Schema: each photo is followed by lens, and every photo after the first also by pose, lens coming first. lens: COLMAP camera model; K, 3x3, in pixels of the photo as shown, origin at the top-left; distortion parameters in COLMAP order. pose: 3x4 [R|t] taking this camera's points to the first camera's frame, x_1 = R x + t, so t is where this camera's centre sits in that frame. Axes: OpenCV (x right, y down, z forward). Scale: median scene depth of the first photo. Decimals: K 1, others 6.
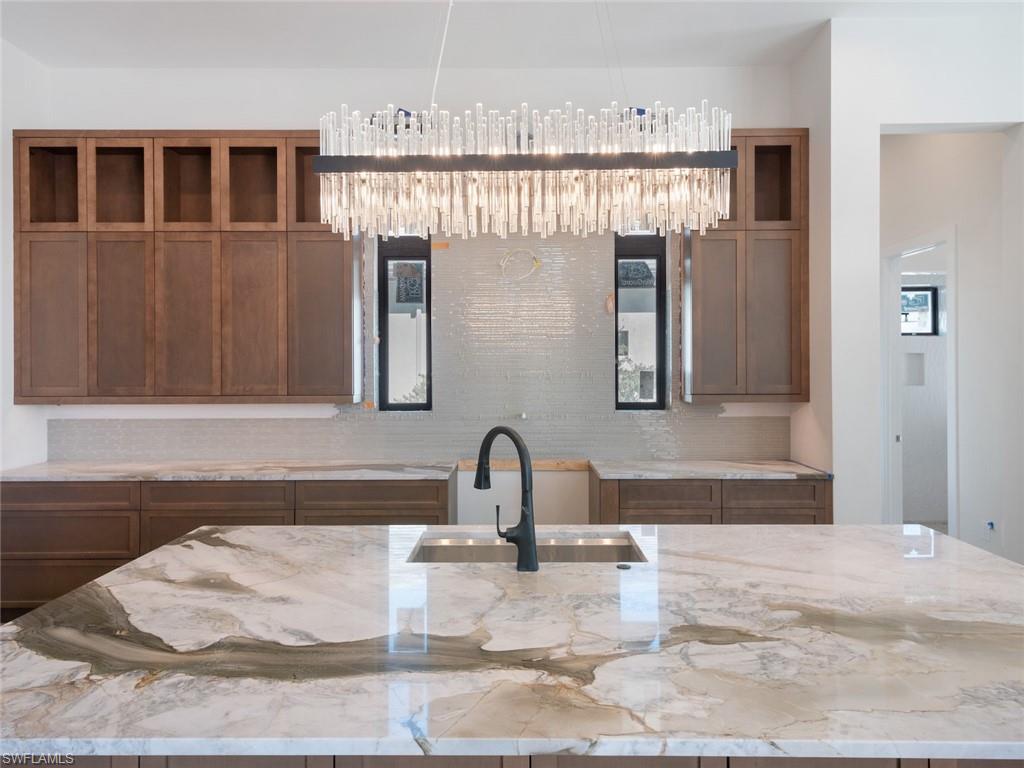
lens RADIAL K [[671.2, 0, 513.4], [0, 671.2, 369.0], [0, 0, 1]] dist [0.017126, -0.003636]
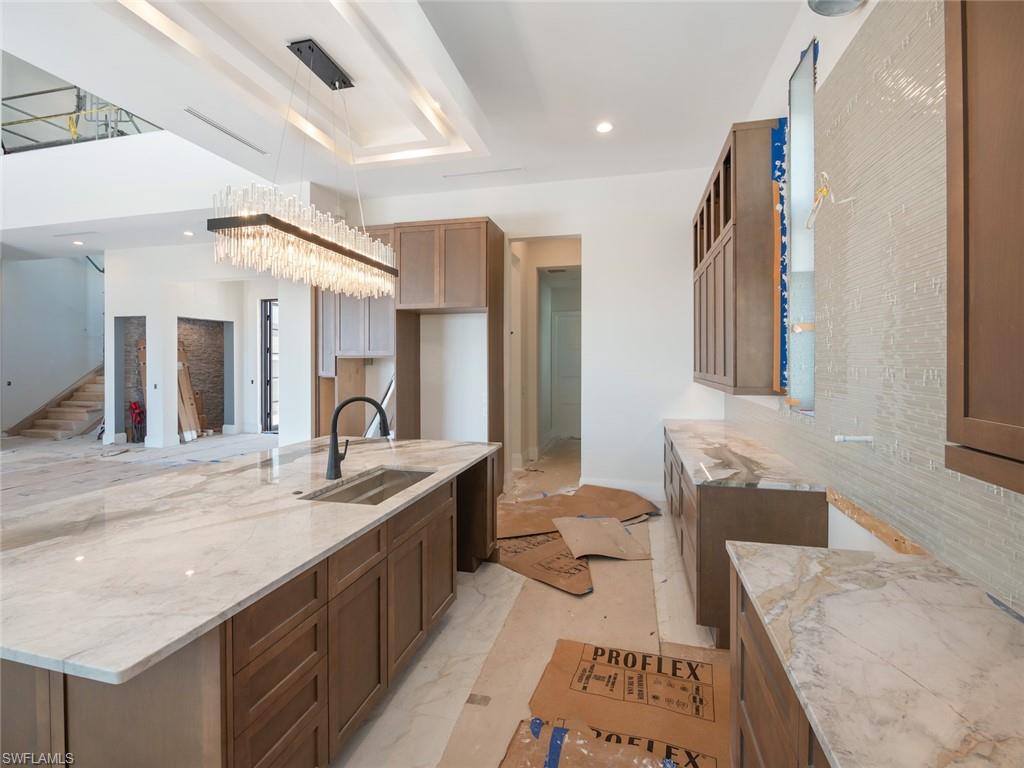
lens RADIAL K [[486.7, 0, 511.1], [0, 486.7, 362.8], [0, 0, 1]] dist [-0.004228, -0.004257]
pose [[-0.242392, 0.004909, -0.970166, 0.588557], [0.003750, 0.999984, 0.004123, -0.002089], [0.970171, -0.002638, -0.242406, 0.914570]]
